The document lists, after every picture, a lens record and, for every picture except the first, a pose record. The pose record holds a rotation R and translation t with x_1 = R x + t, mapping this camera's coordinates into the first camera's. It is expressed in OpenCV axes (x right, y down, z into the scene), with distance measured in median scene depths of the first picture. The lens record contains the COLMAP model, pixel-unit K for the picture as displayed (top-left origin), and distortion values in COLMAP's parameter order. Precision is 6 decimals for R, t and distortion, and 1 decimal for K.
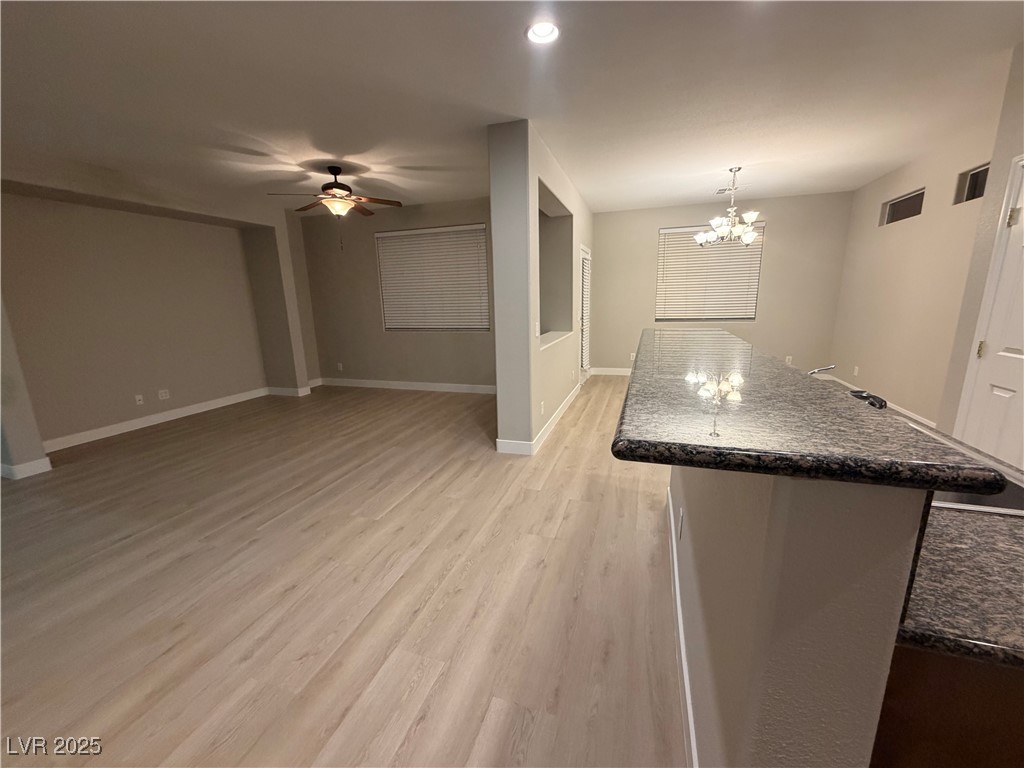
lens RADIAL K [[406.8, 0, 509.4], [0, 406.8, 384.8], [0, 0, 1]] dist [0.000442, -0.000085]
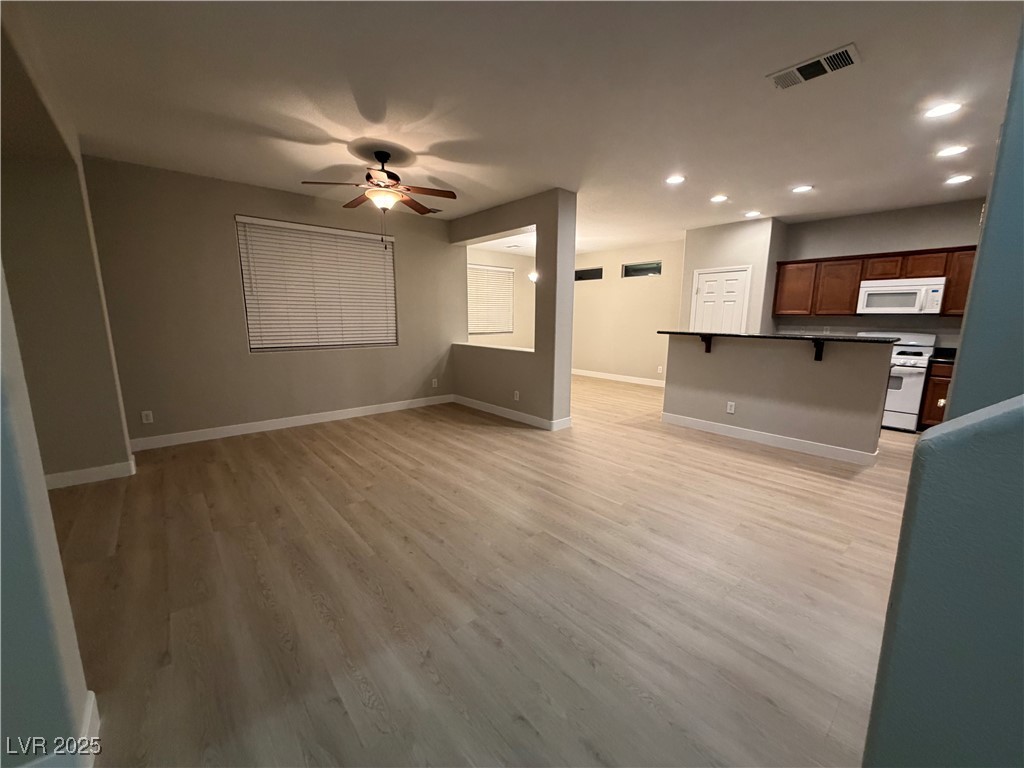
lens RADIAL K [[407.0, 0, 512.0], [0, 407.0, 384.0], [0, 0, 1]] dist [0.003913, 0.000209]
pose [[0.508332, -0.115693, 0.853355, -1.057275], [0.162944, 0.985956, 0.036606, -0.044757], [-0.845605, 0.120441, 0.520044, 0.381250]]
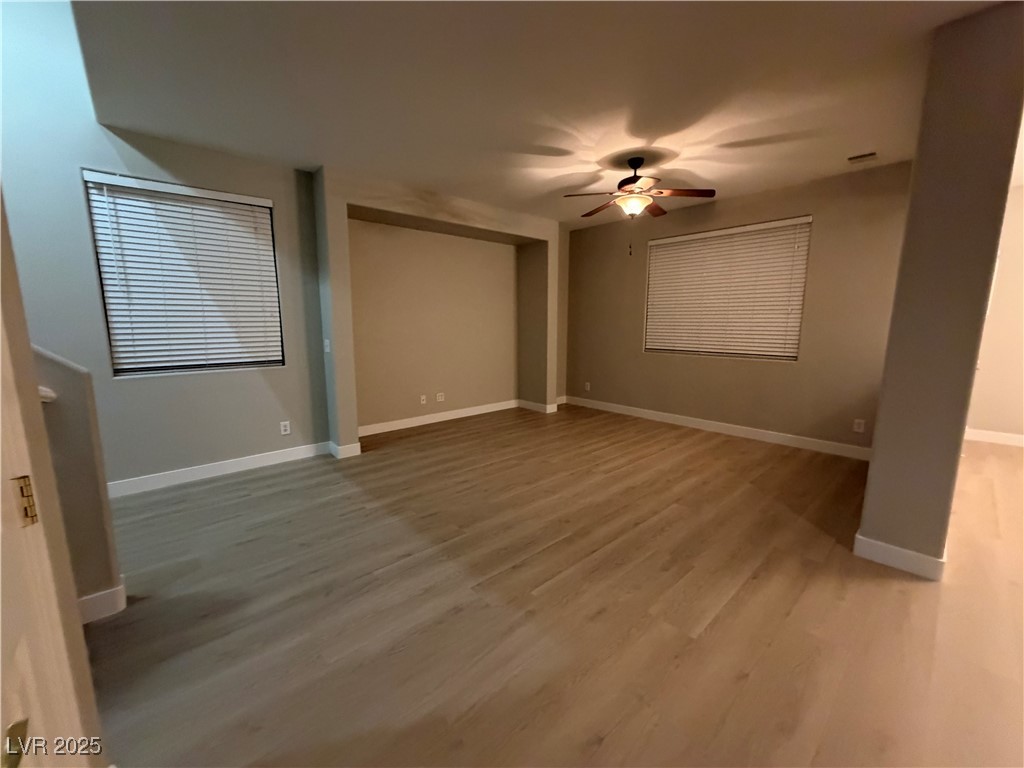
lens RADIAL K [[407.0, 0, 512.0], [0, 407.0, 384.0], [0, 0, 1]] dist [0.003913, 0.000209]
pose [[0.871421, 0.101338, -0.479954, -0.194477], [-0.125719, 0.991887, -0.018831, -0.016860], [0.474152, 0.076749, 0.877092, 0.158667]]
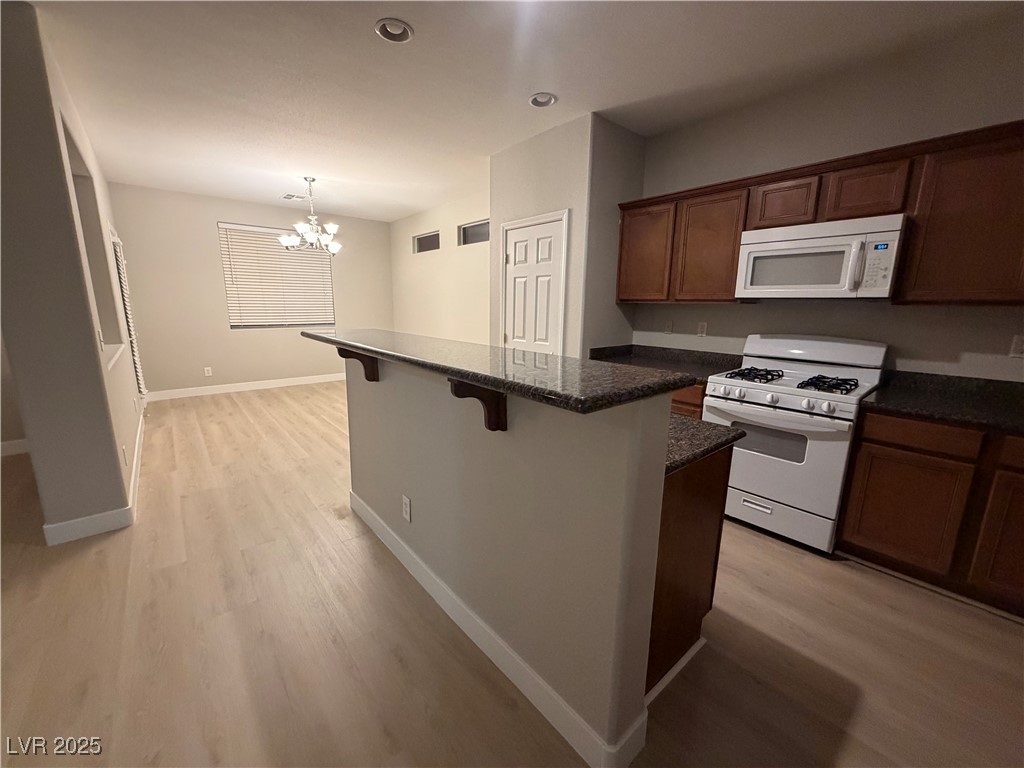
lens RADIAL K [[406.8, 0, 509.4], [0, 406.8, 384.8], [0, 0, 1]] dist [0.000442, -0.000085]
pose [[0.517905, -0.137205, 0.844363, -0.137565], [0.155688, 0.985687, 0.064675, -0.002350], [-0.841151, 0.097961, 0.531853, 0.080091]]
